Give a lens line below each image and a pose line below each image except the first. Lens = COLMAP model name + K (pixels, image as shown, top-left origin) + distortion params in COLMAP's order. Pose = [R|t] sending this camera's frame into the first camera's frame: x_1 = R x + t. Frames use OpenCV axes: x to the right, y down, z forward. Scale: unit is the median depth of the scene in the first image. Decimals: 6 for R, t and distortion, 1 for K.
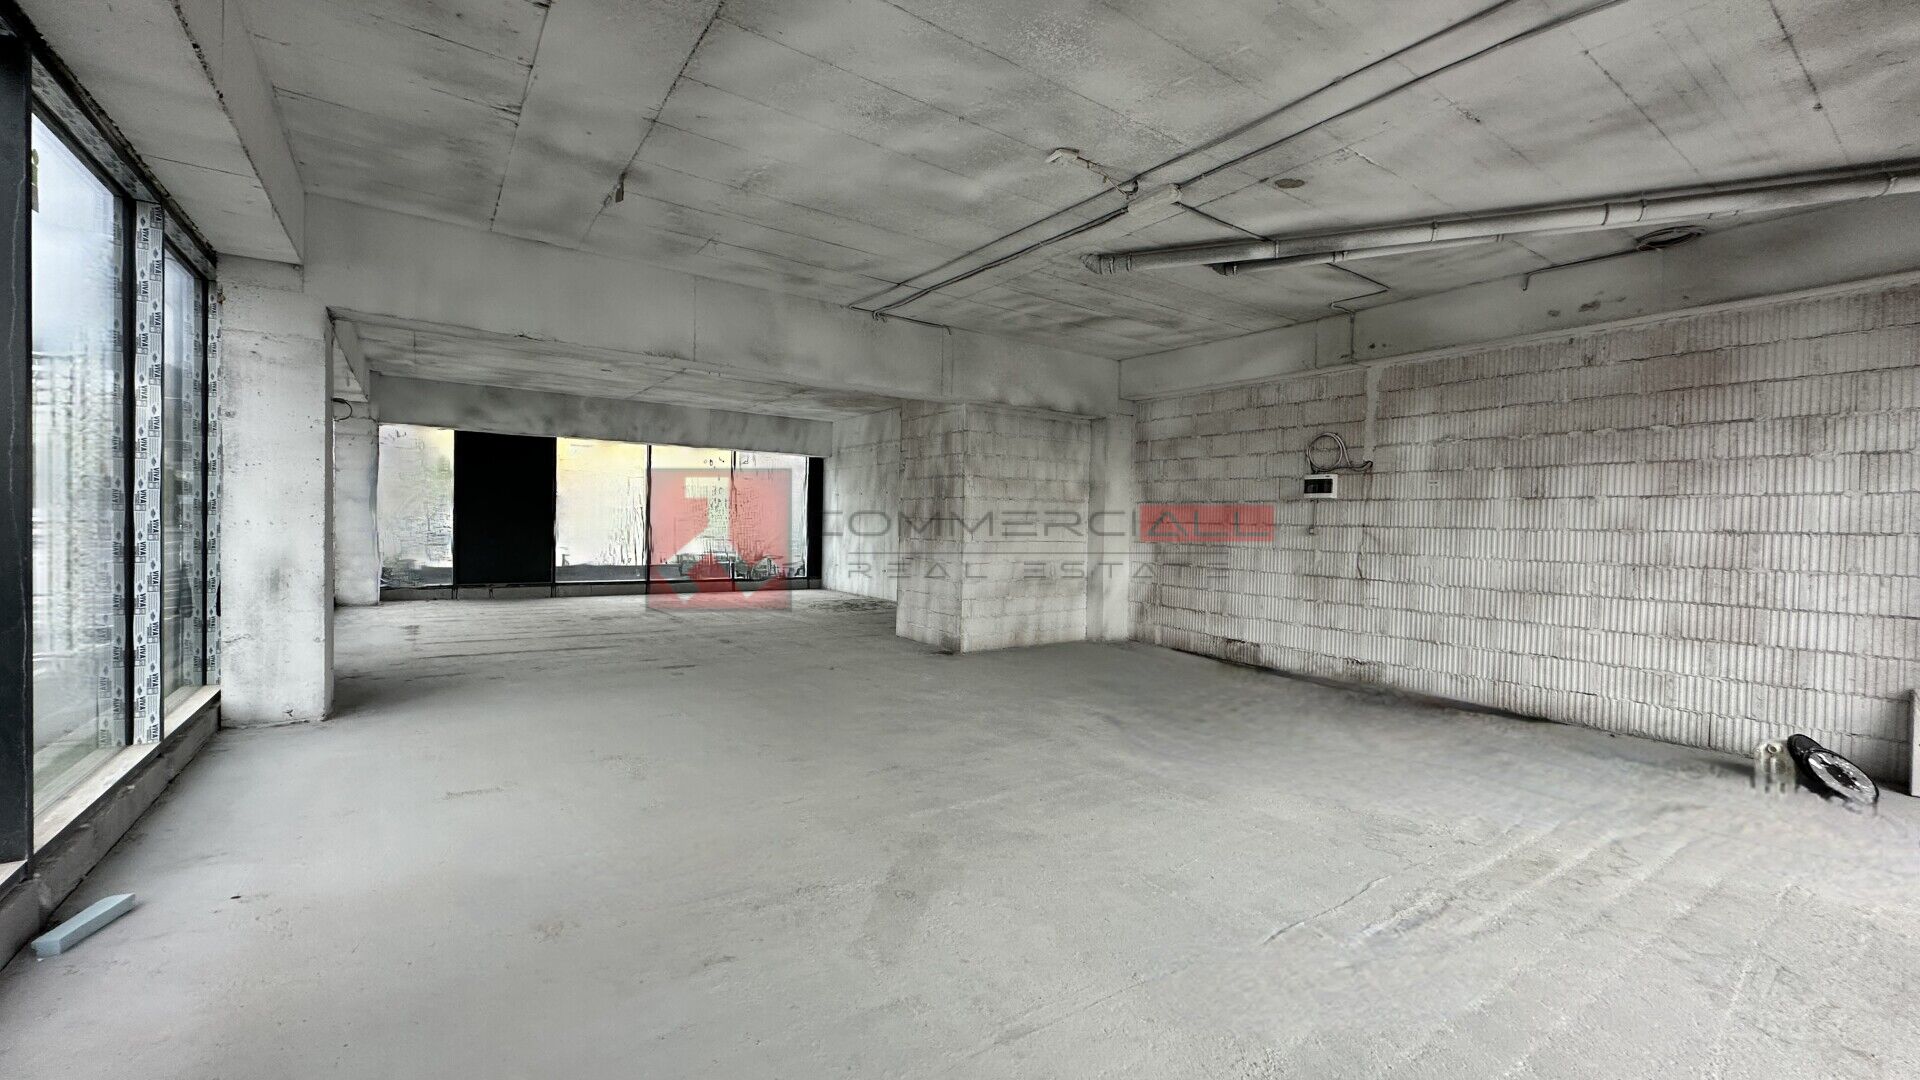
lens RADIAL K [[763.3, 0, 965.5], [0, 763.3, 544.9], [0, 0, 1]] dist [0.001406, -0.001163]
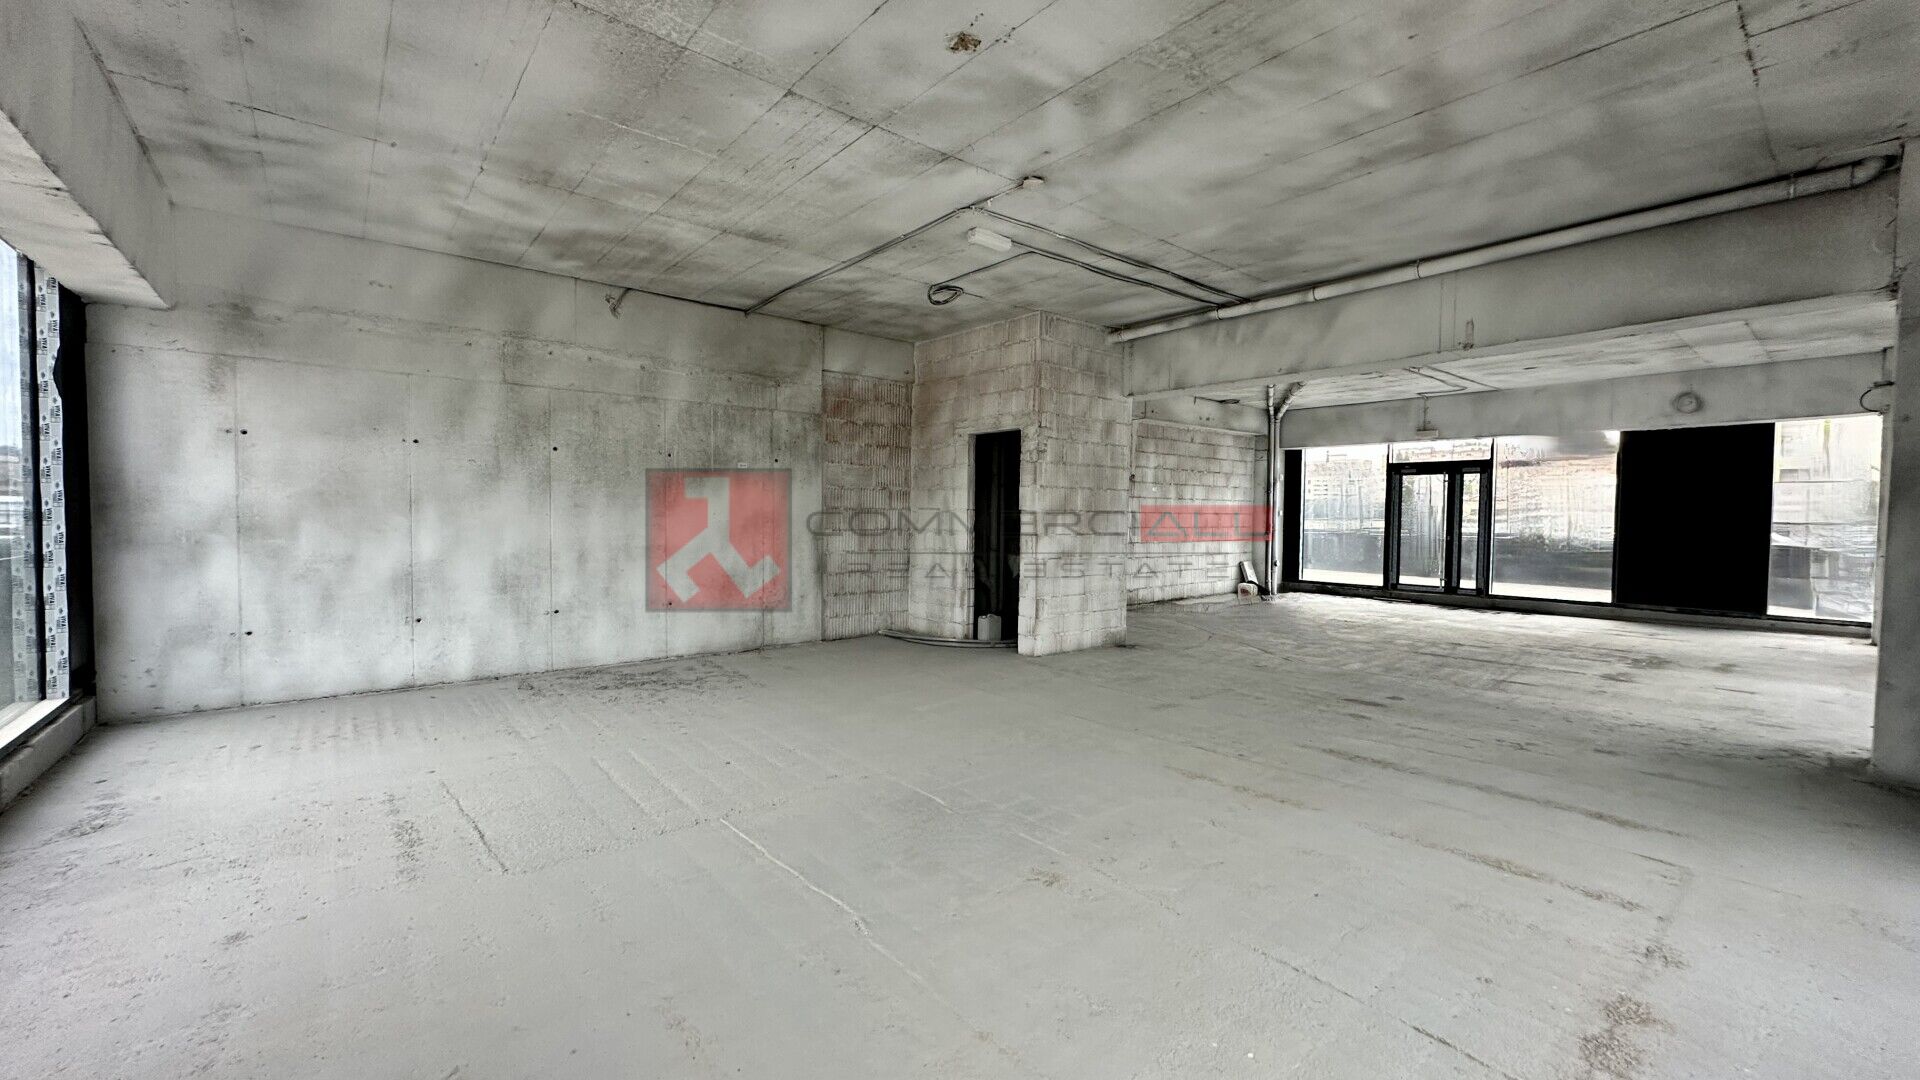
lens RADIAL K [[763.3, 0, 957.0], [0, 763.3, 539.3], [0, 0, 1]] dist [0.001406, -0.001163]
pose [[-0.075690, -0.057416, 0.995477, -1.264546], [0.014493, 0.998172, 0.058673, -0.076795], [-0.997026, 0.018869, -0.074720, 1.654792]]
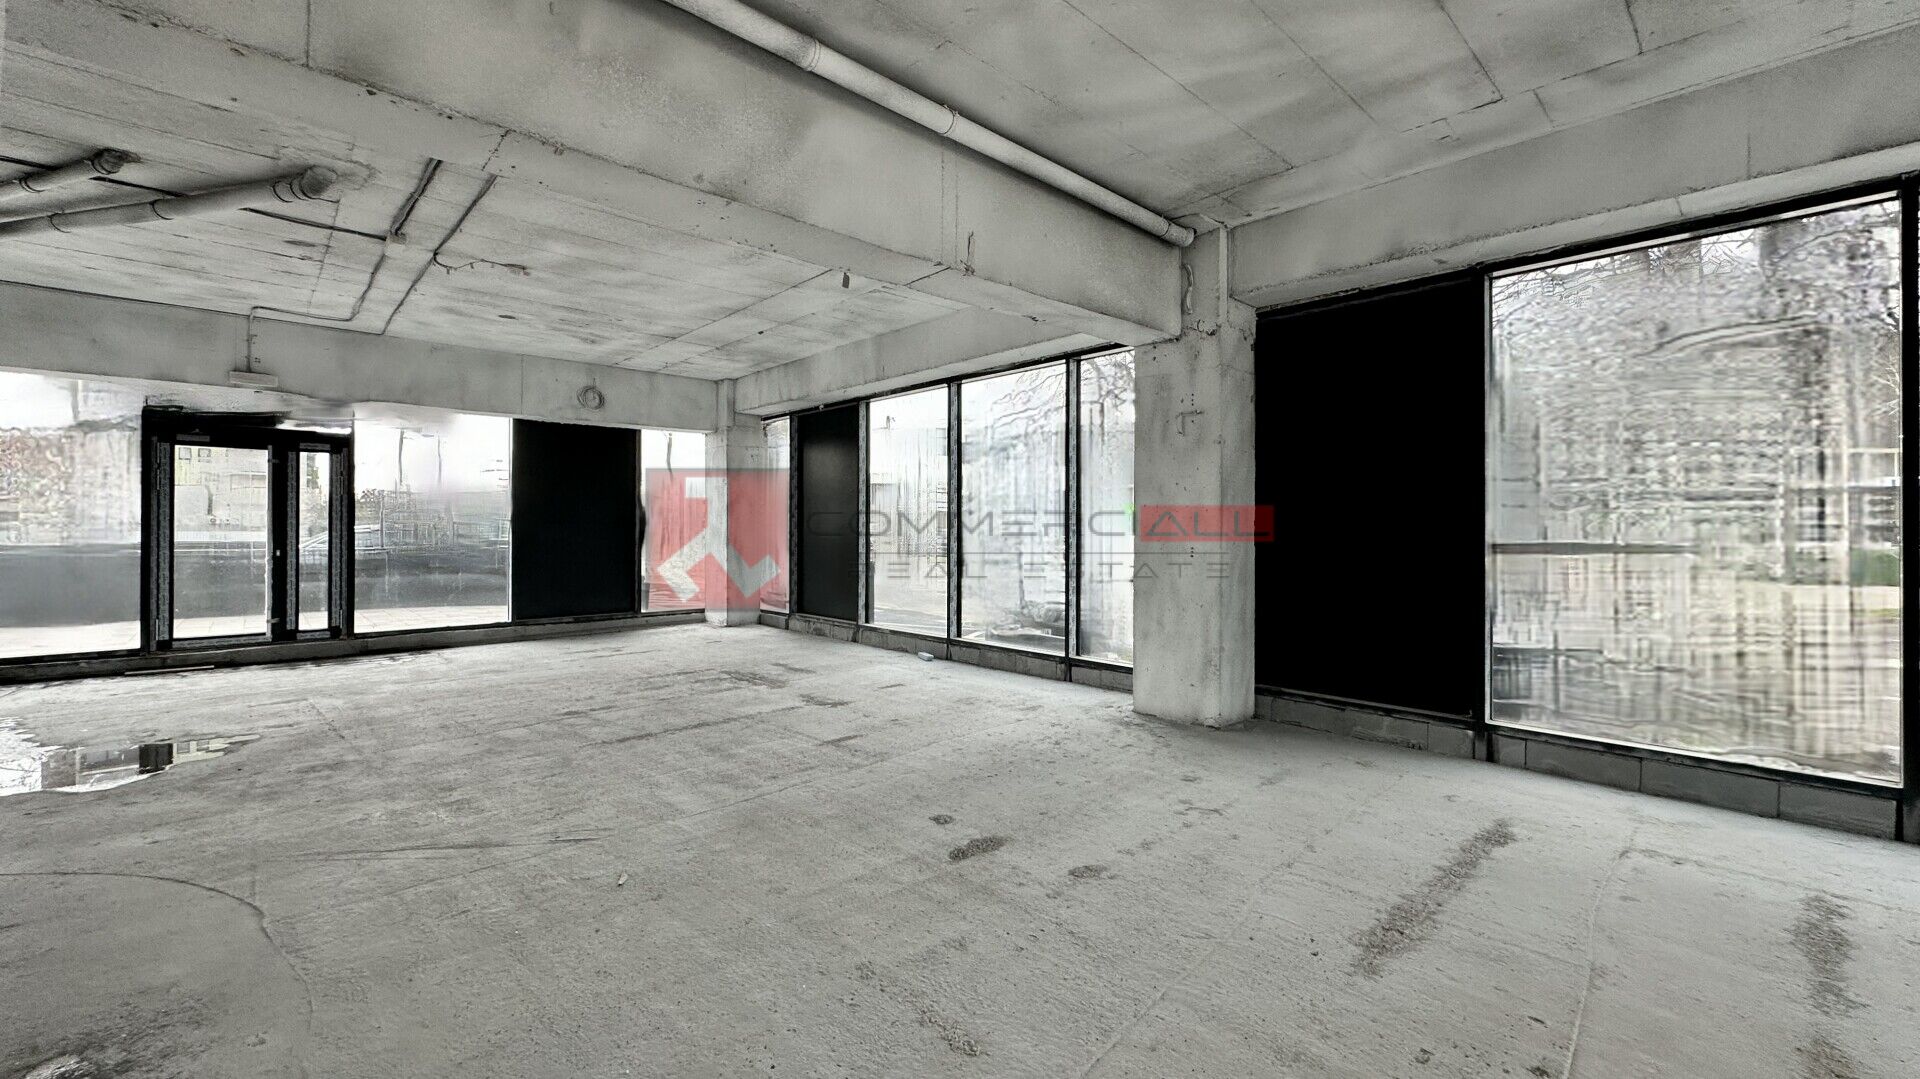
lens RADIAL K [[763.3, 0, 956.2], [0, 763.3, 524.5], [0, 0, 1]] dist [0.001406, -0.001163]
pose [[-0.990604, -0.025394, -0.134380, -0.322823], [-0.028377, 0.999391, 0.020330, -0.047939], [0.133781, 0.023952, -0.990721, 1.603757]]
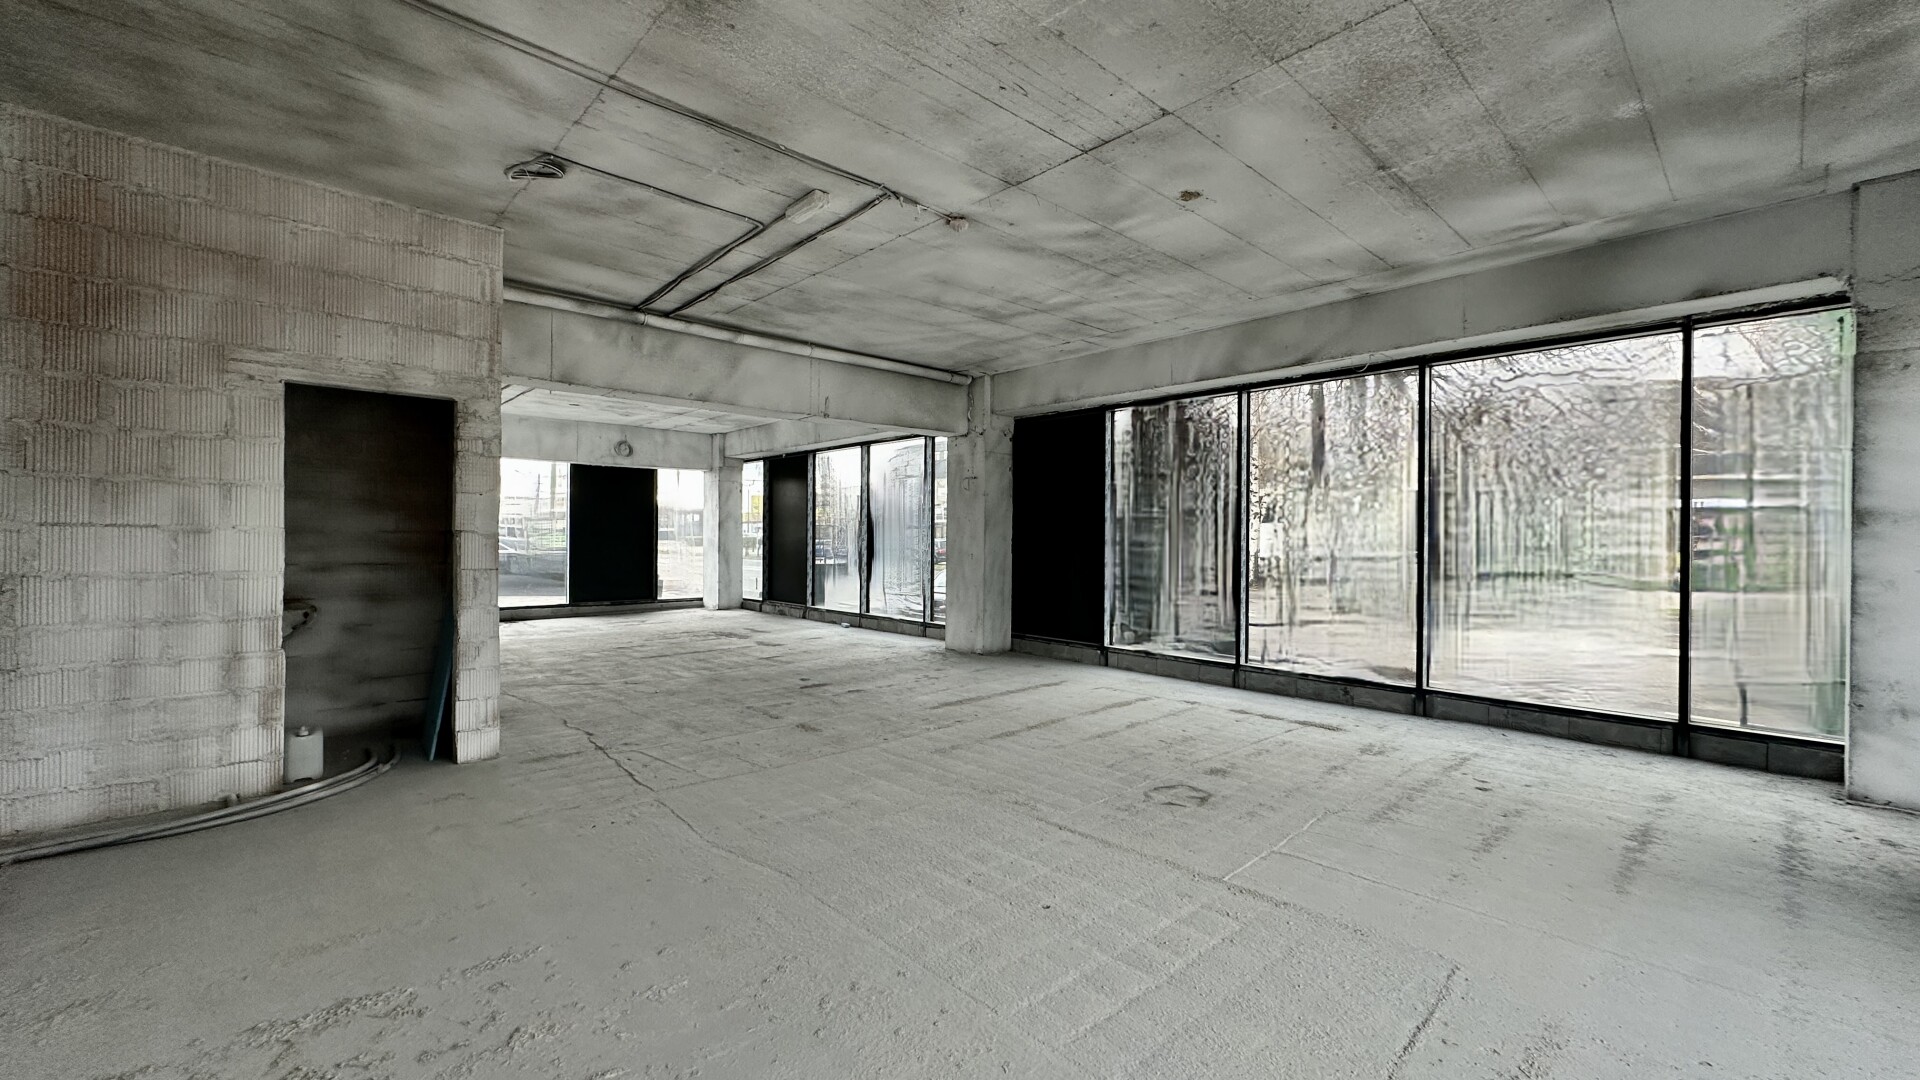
lens RADIAL K [[763.3, 0, 958.7], [0, 763.3, 540.0], [0, 0, 1]] dist [0.001406, -0.001163]
pose [[-0.991250, -0.029695, -0.128617, -0.471259], [-0.033532, 0.999052, 0.027771, -0.079093], [0.127670, 0.031840, -0.991305, 2.258271]]
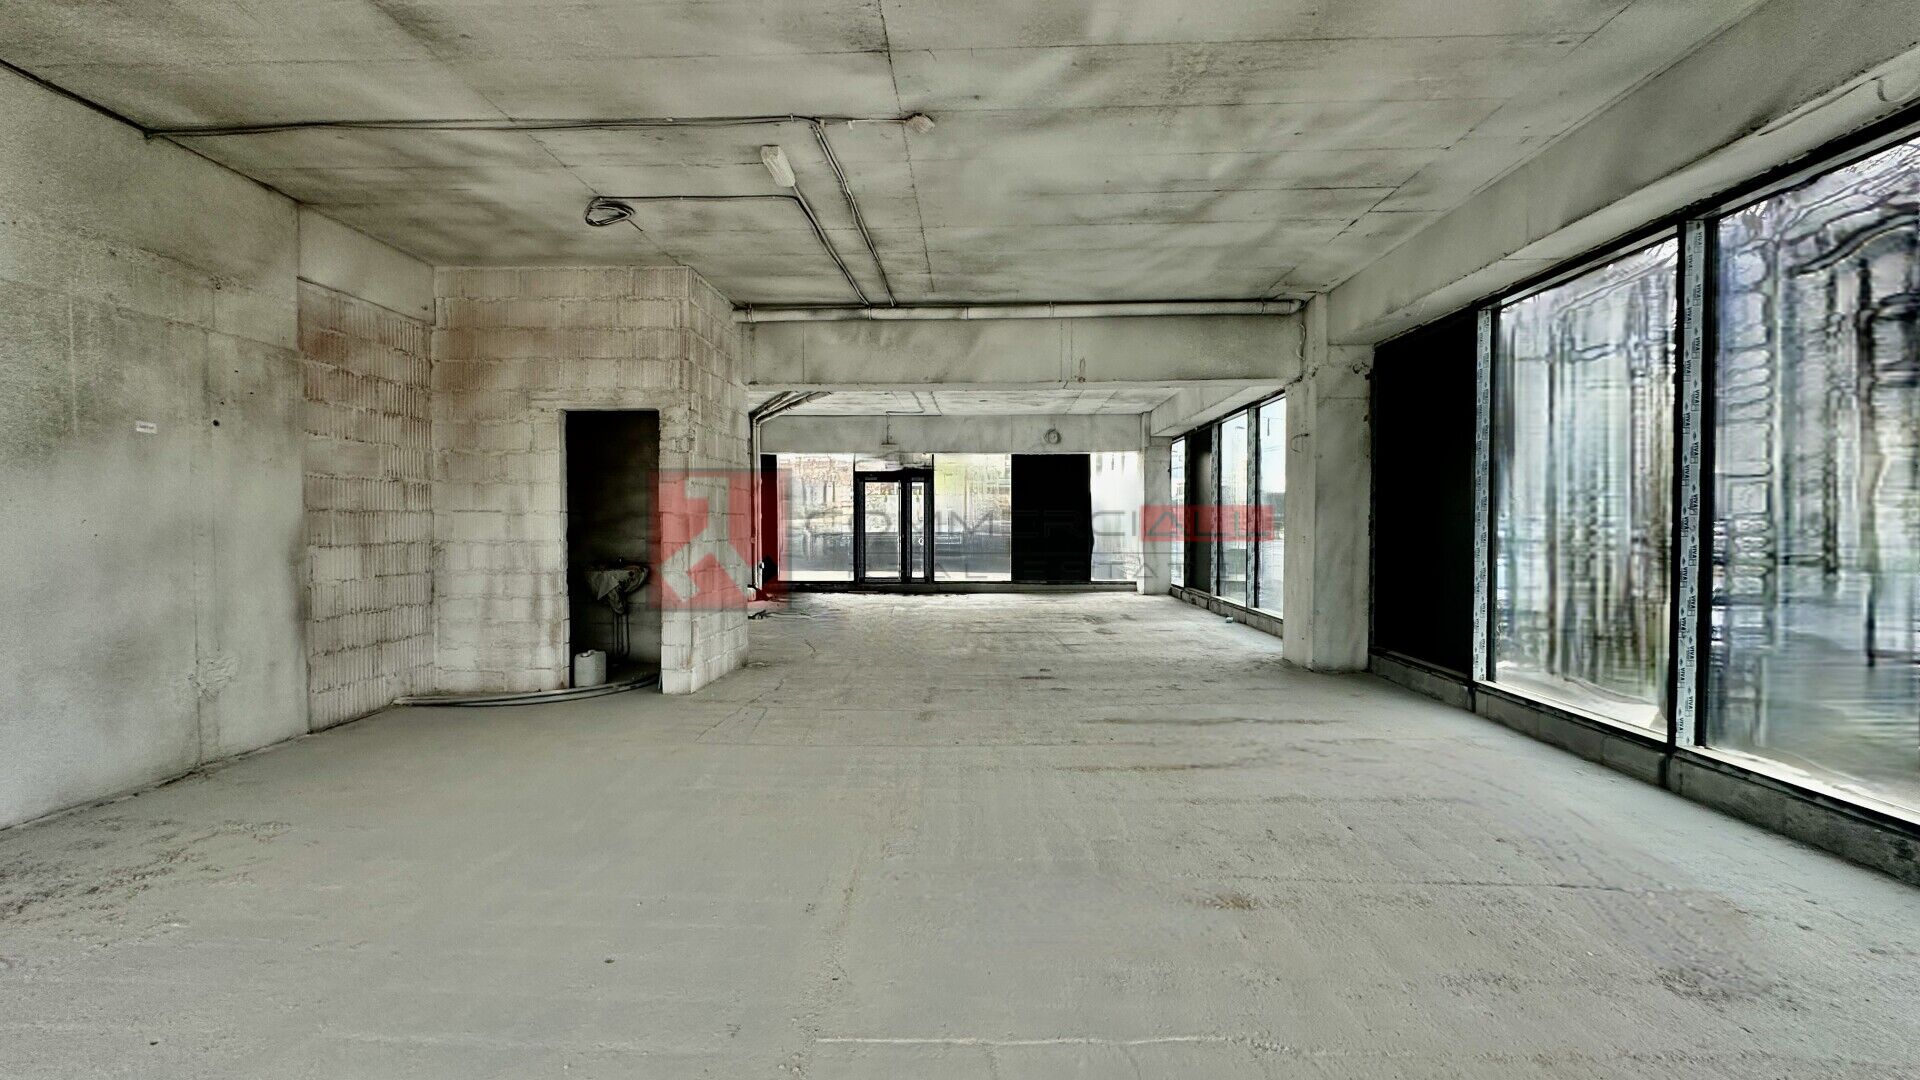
lens RADIAL K [[763.3, 0, 959.0], [0, 763.3, 538.1], [0, 0, 1]] dist [0.001406, -0.001163]
pose [[-0.796936, -0.034279, 0.603090, -0.947601], [-0.000156, 0.998400, 0.056542, -0.072397], [-0.604063, 0.044966, -0.795667, 1.994734]]
